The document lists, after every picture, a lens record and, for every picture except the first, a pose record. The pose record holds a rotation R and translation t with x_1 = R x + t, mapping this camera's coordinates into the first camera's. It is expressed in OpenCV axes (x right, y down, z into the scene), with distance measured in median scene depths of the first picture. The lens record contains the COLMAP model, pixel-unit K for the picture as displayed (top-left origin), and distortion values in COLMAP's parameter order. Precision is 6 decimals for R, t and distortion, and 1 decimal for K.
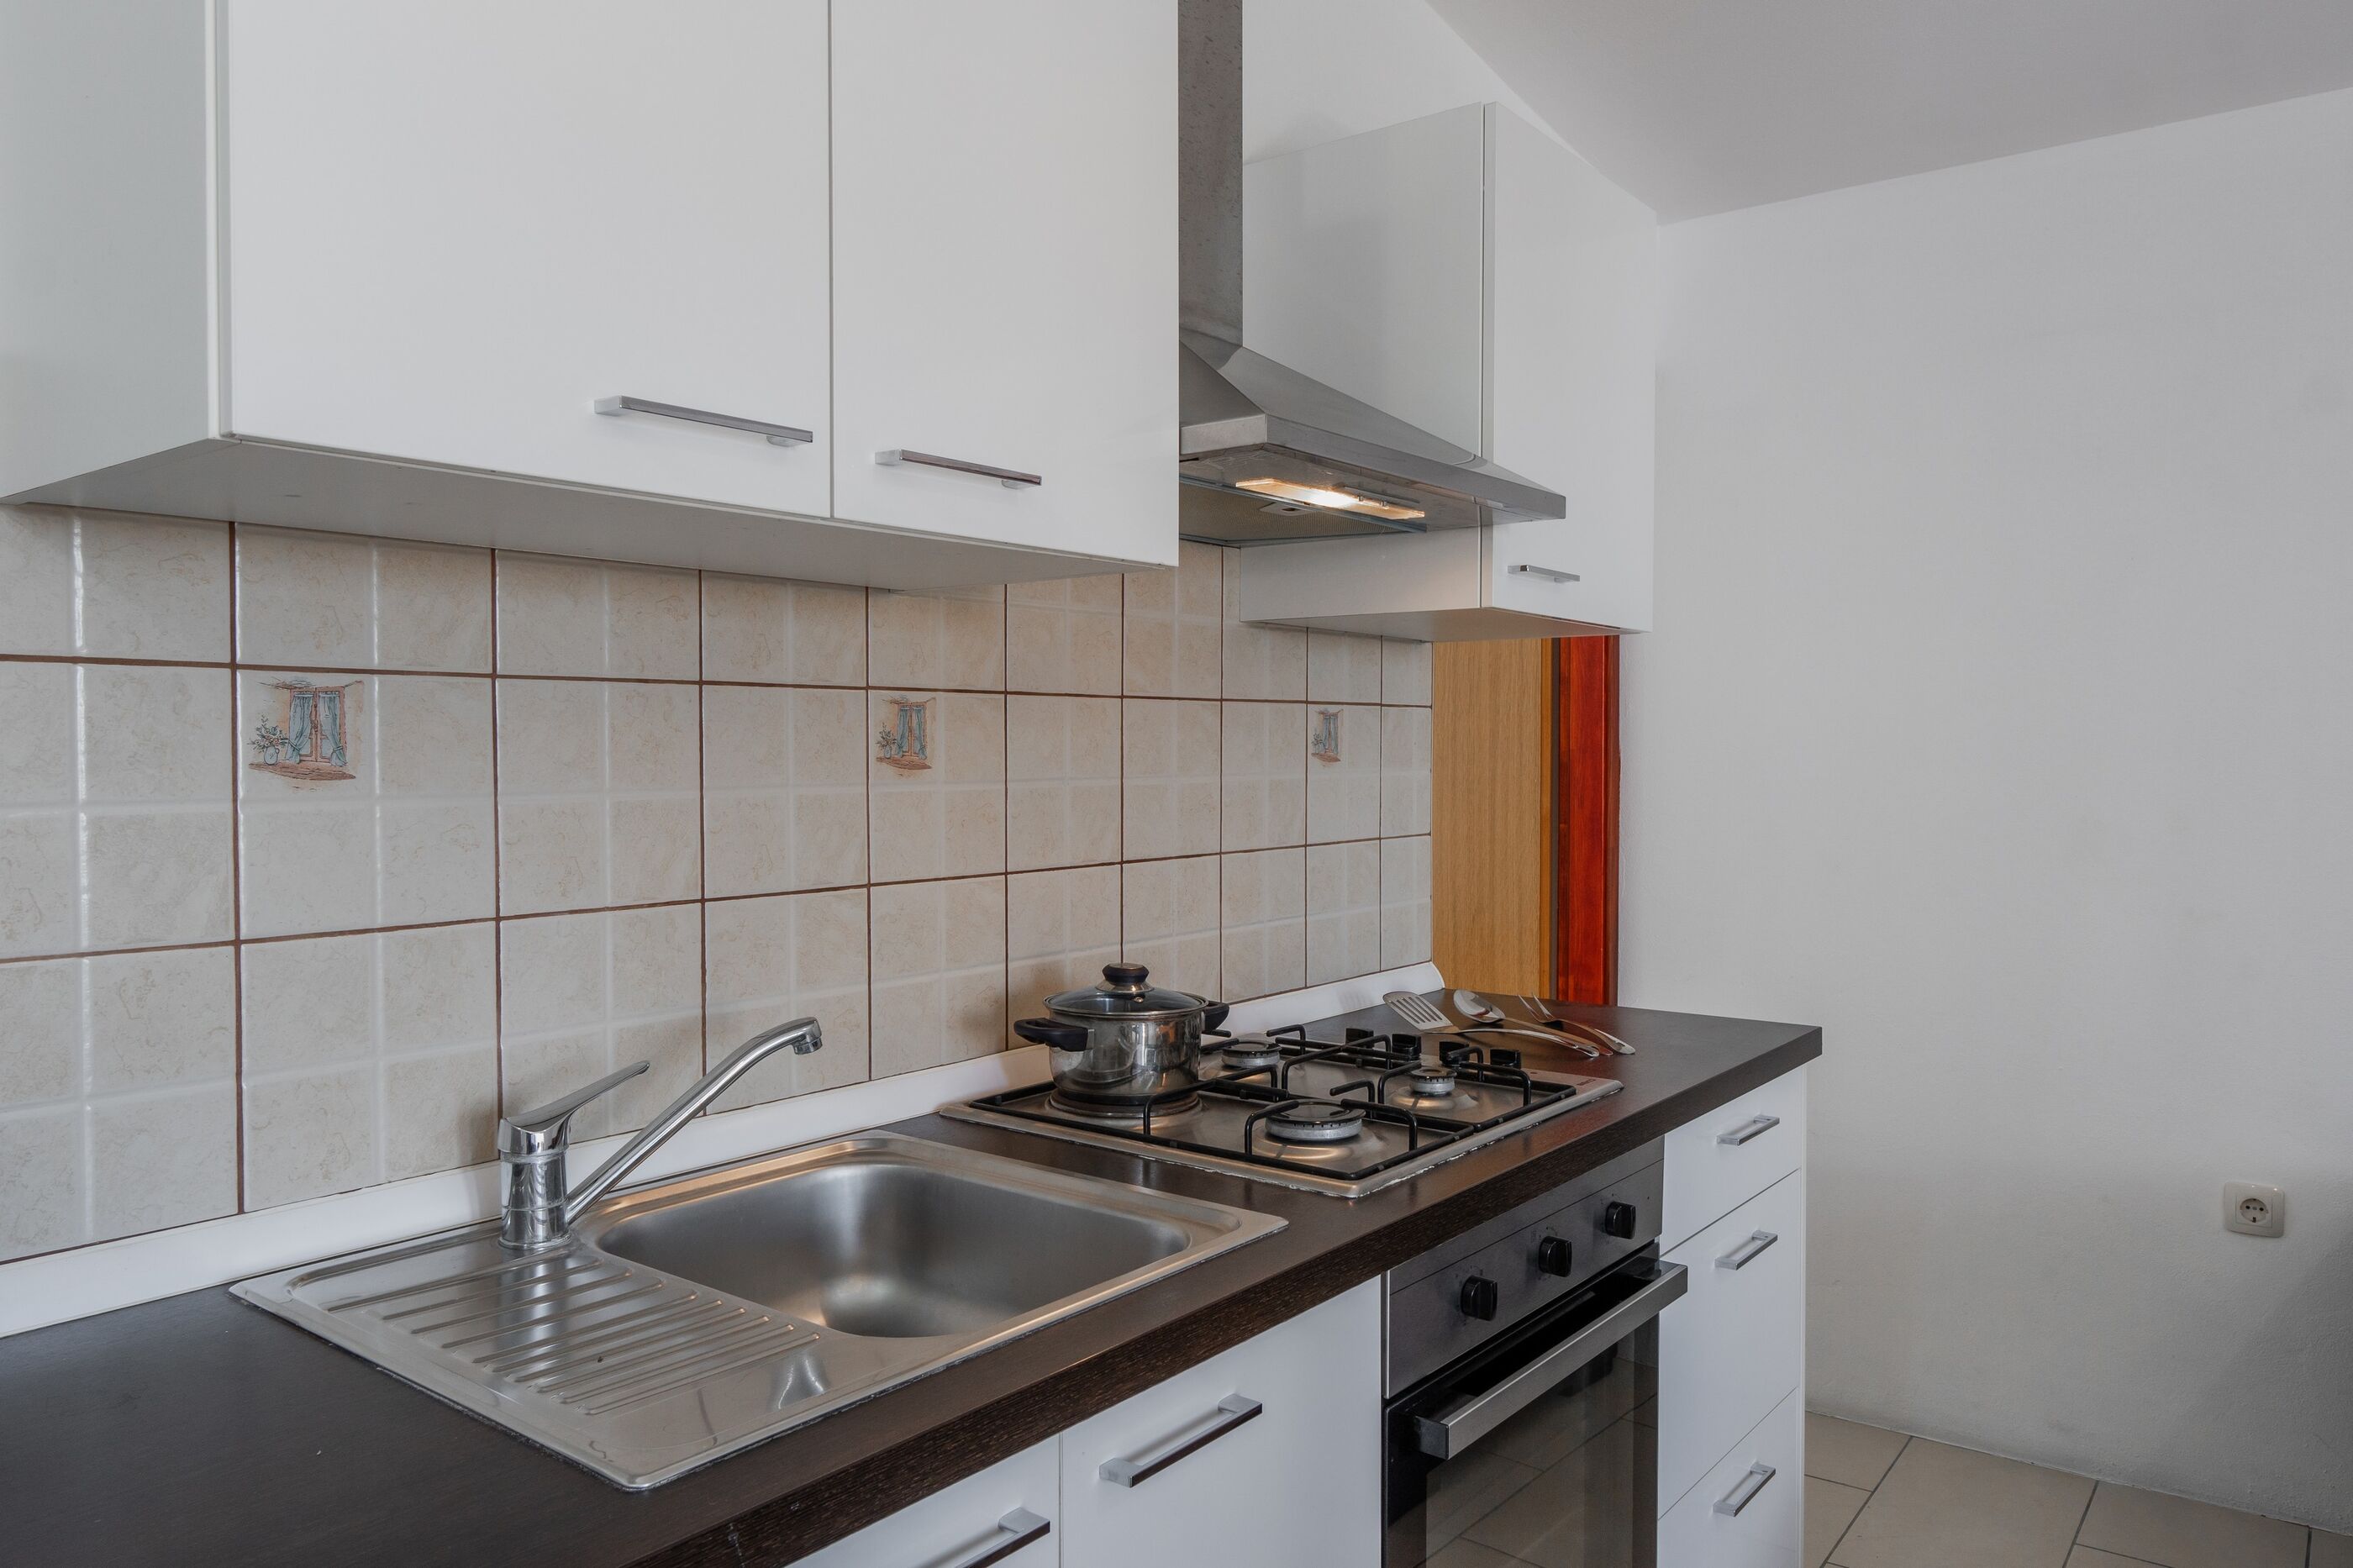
lens RADIAL K [[1636.3, 0, 1173.2], [0, 1636.3, 786.8], [0, 0, 1]] dist [-0.000943, -0.003182]
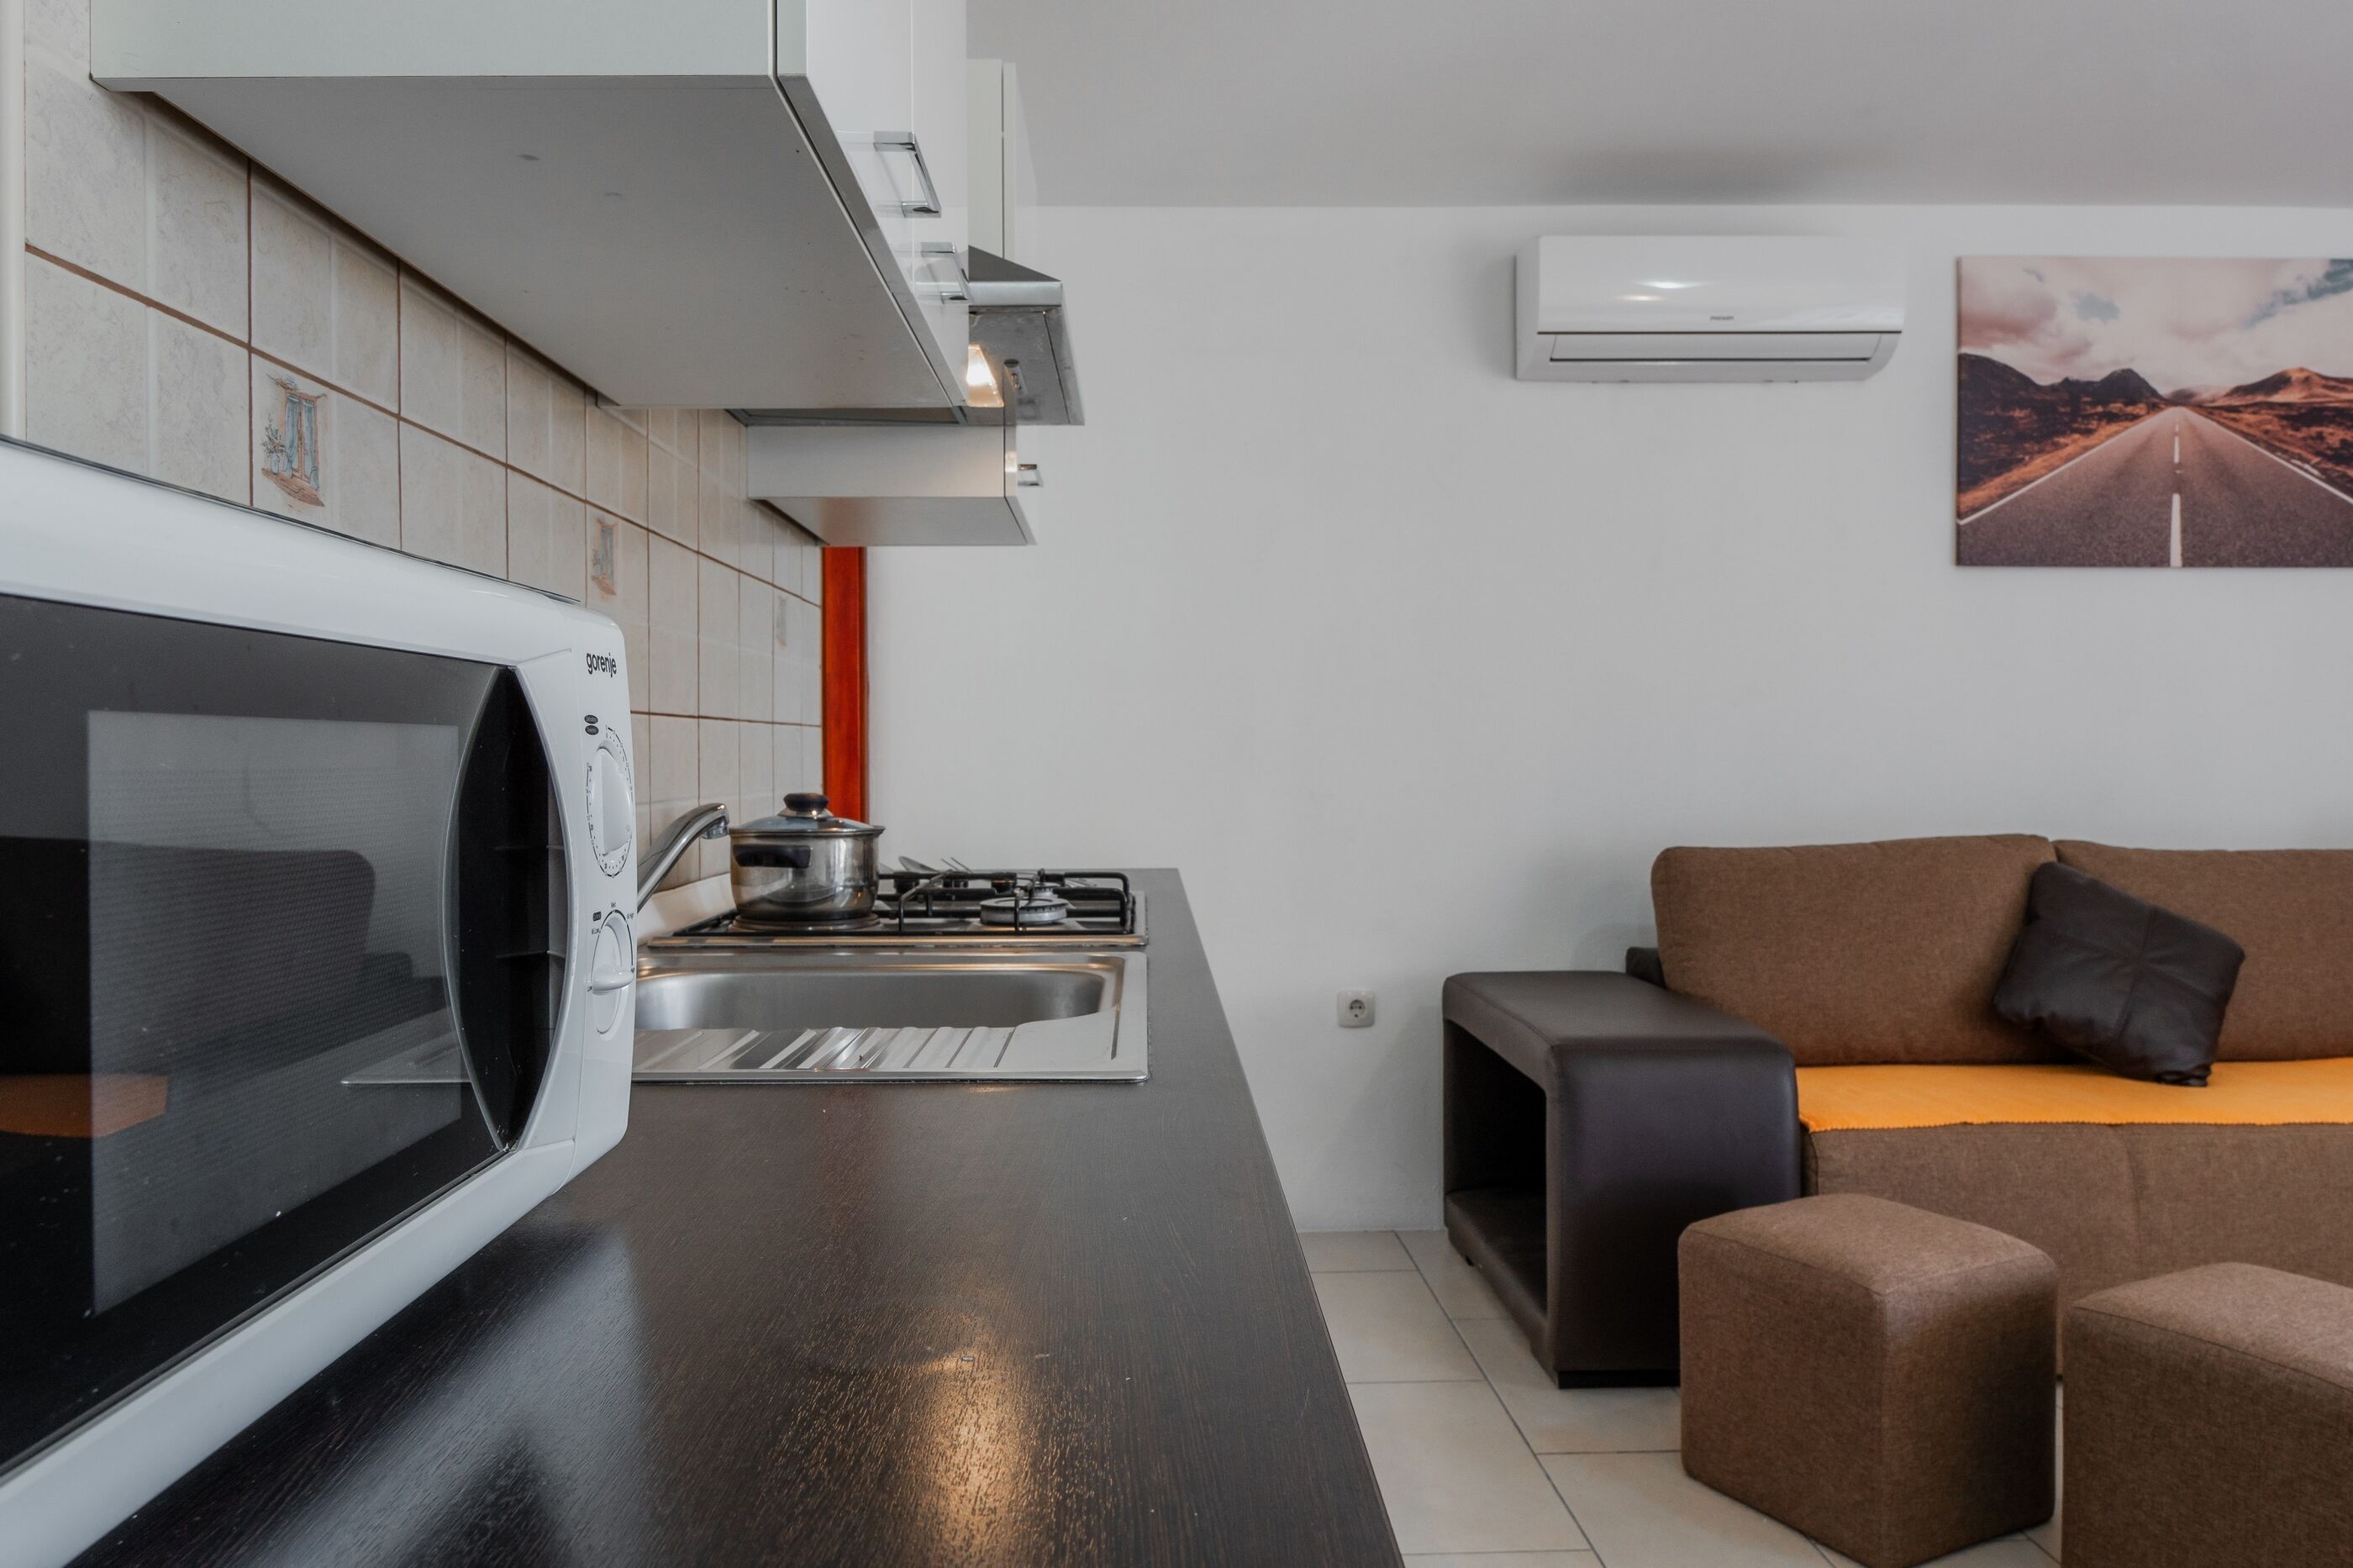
lens RADIAL K [[1632.3, 0, 1158.5], [0, 1632.3, 771.4], [0, 0, 1]] dist [-0.001552, -0.000448]
pose [[0.781388, -0.007183, 0.624004, -0.590335], [0.017152, 0.999803, -0.009968, 0.127942], [-0.623809, 0.018492, 0.781358, 0.049341]]
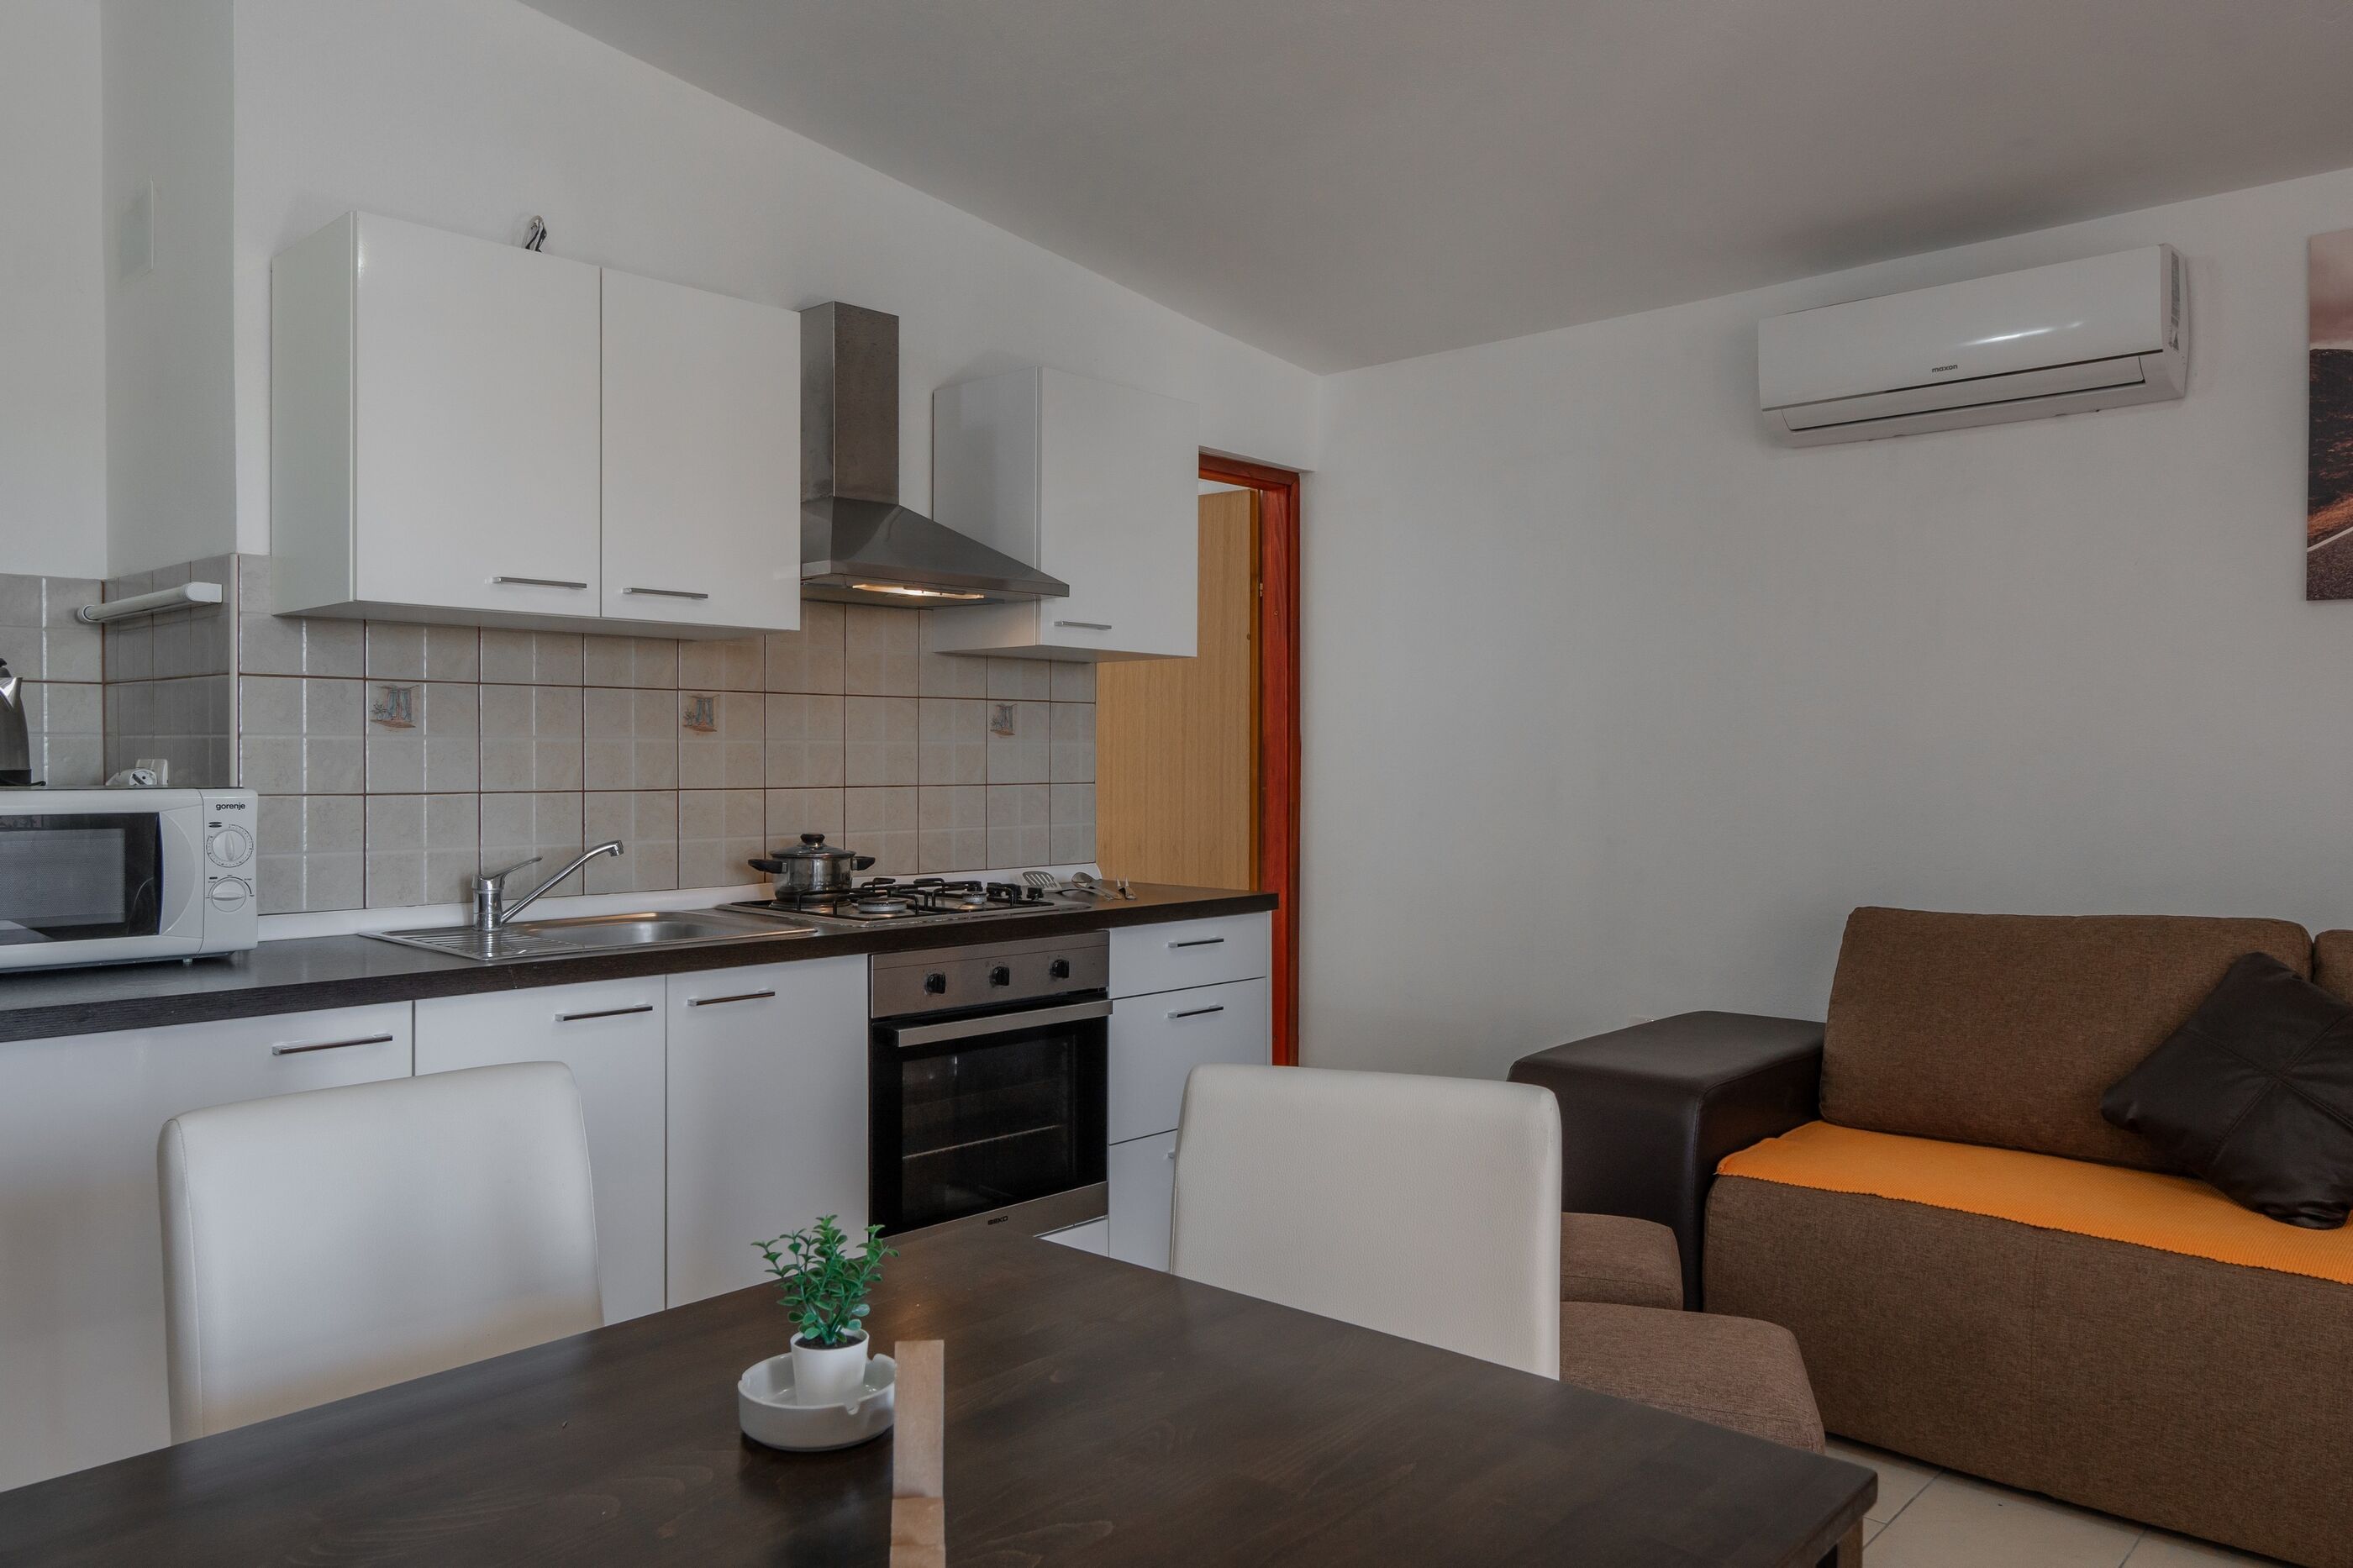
lens RADIAL K [[1637.6, 0, 1165.8], [0, 1637.6, 771.0], [0, 0, 1]] dist [-0.004007, -0.002071]
pose [[0.995395, 0.005395, -0.095702, 0.668179], [-0.006892, 0.999859, -0.015314, 0.072690], [0.095605, 0.015903, 0.995292, -1.031129]]
